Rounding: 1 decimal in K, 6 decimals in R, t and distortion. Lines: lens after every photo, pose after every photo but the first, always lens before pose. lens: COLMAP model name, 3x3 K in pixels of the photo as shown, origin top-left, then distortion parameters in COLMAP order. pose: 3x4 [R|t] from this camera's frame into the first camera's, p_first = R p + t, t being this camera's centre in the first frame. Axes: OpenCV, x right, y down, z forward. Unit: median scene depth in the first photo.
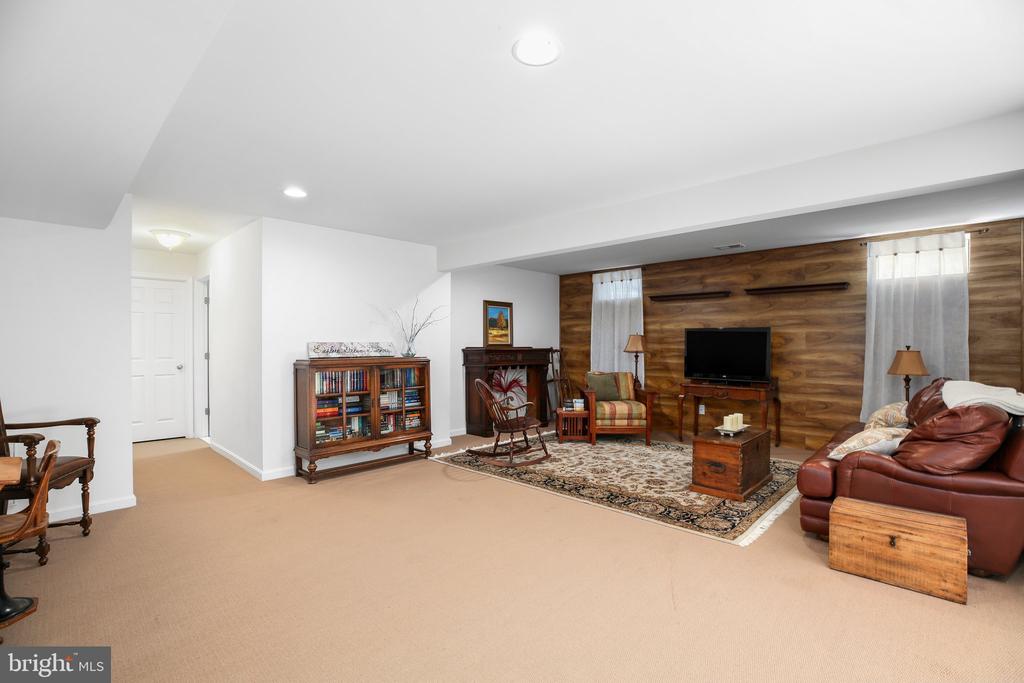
lens RADIAL K [[465.3, 0, 515.6], [0, 465.3, 344.4], [0, 0, 1]] dist [-0.002449, -0.000155]
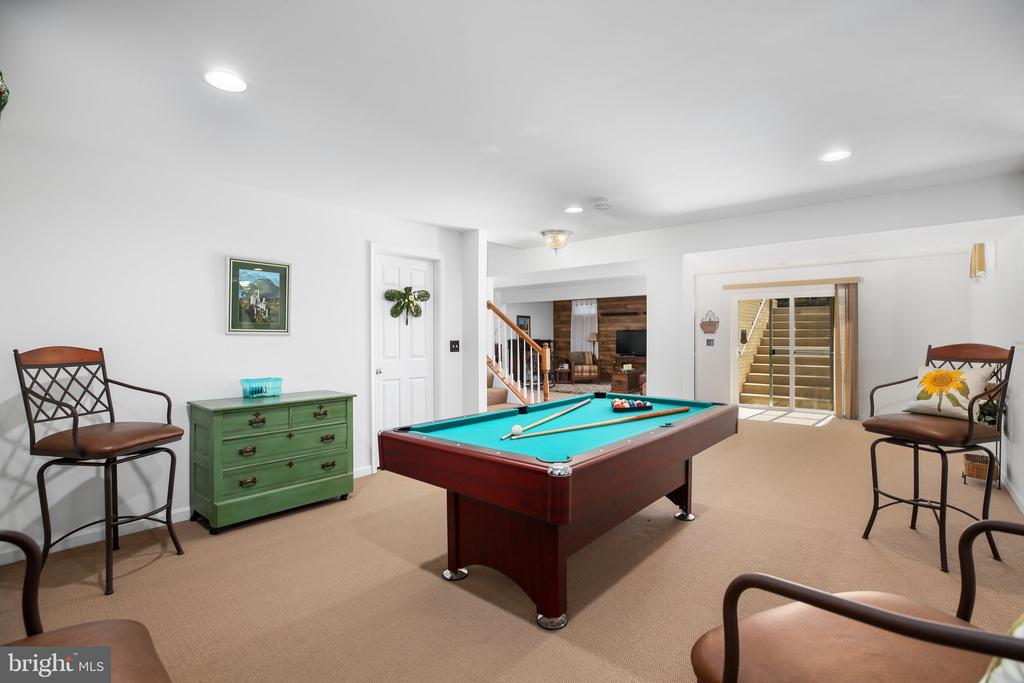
lens RADIAL K [[465.3, 0, 508.5], [0, 465.3, 336.5], [0, 0, 1]] dist [-0.002449, -0.000155]
pose [[0.998926, -0.000034, 0.046344, -0.213691], [0.000118, 0.999998, -0.001817, -0.001781], [-0.046343, 0.001820, 0.998924, -1.049467]]
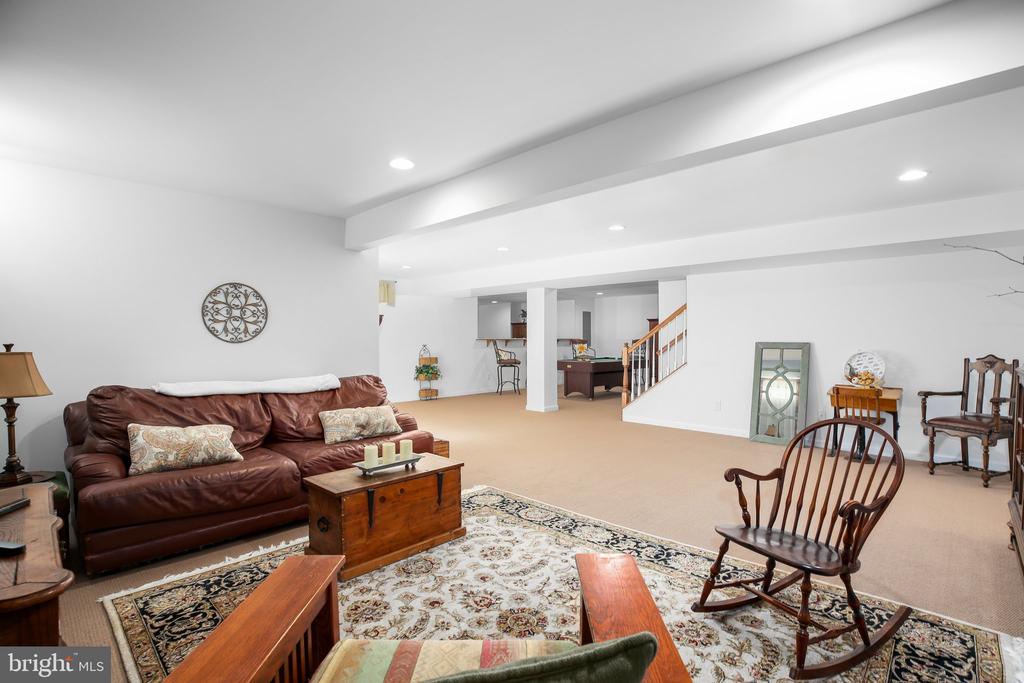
lens RADIAL K [[494.5, 0, 512.0], [0, 494.5, 339.5], [0, 0, 1]] dist [-0.000004, 0.000005]
pose [[-0.999978, 0.000487, 0.006618, 0.217723], [0.000553, 0.999951, 0.009855, -0.006314], [-0.006612, 0.009859, -0.999930, 1.332858]]
